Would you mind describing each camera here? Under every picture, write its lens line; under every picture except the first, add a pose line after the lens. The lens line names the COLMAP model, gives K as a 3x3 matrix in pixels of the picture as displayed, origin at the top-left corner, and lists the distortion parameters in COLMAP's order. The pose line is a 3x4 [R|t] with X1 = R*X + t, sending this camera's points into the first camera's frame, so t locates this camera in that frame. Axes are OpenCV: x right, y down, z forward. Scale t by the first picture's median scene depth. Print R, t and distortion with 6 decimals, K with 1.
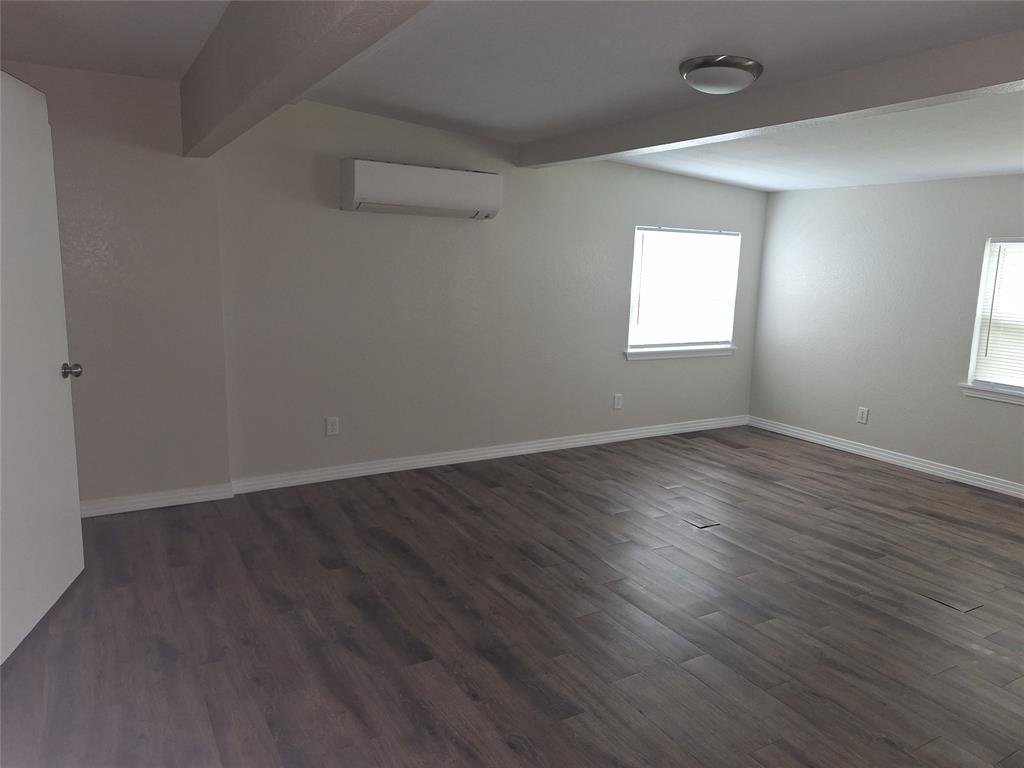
lens RADIAL K [[712.7, 0, 512.0], [0, 712.7, 384.0], [0, 0, 1]] dist [0.075933, -0.079989]
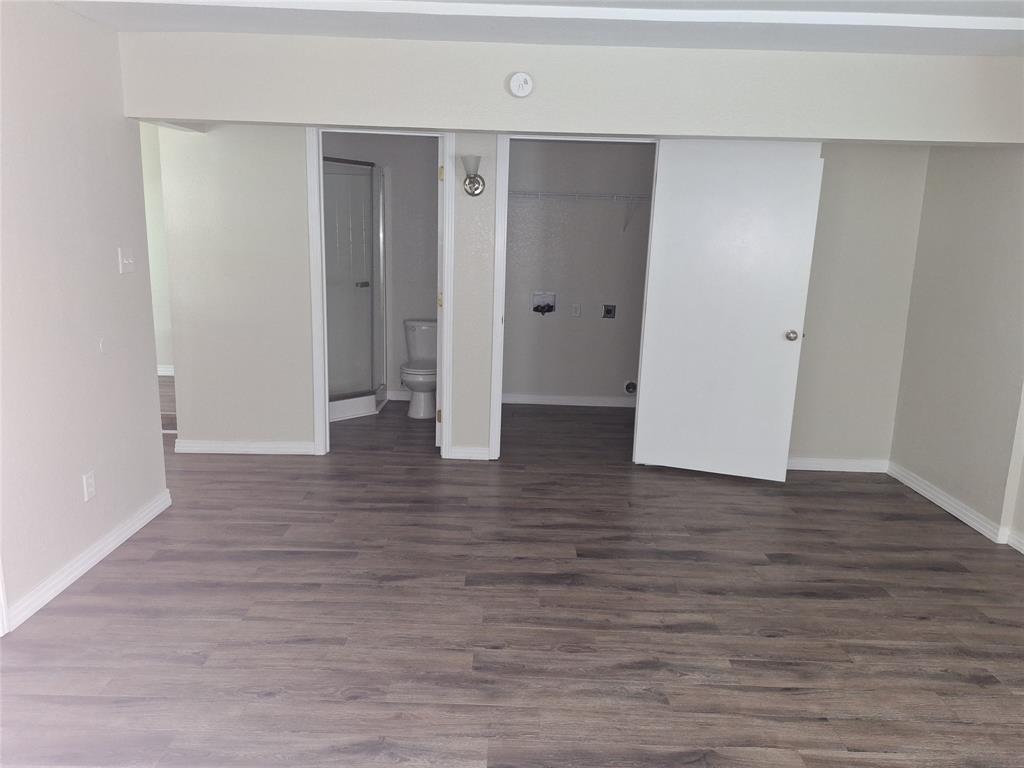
lens RADIAL K [[712.7, 0, 512.0], [0, 712.7, 384.0], [0, 0, 1]] dist [0.075933, -0.079989]
pose [[-0.510459, 0.135380, -0.849179, 0.798580], [-0.191873, 0.944700, 0.265947, -0.183188], [0.838222, 0.298689, -0.456254, 1.117697]]
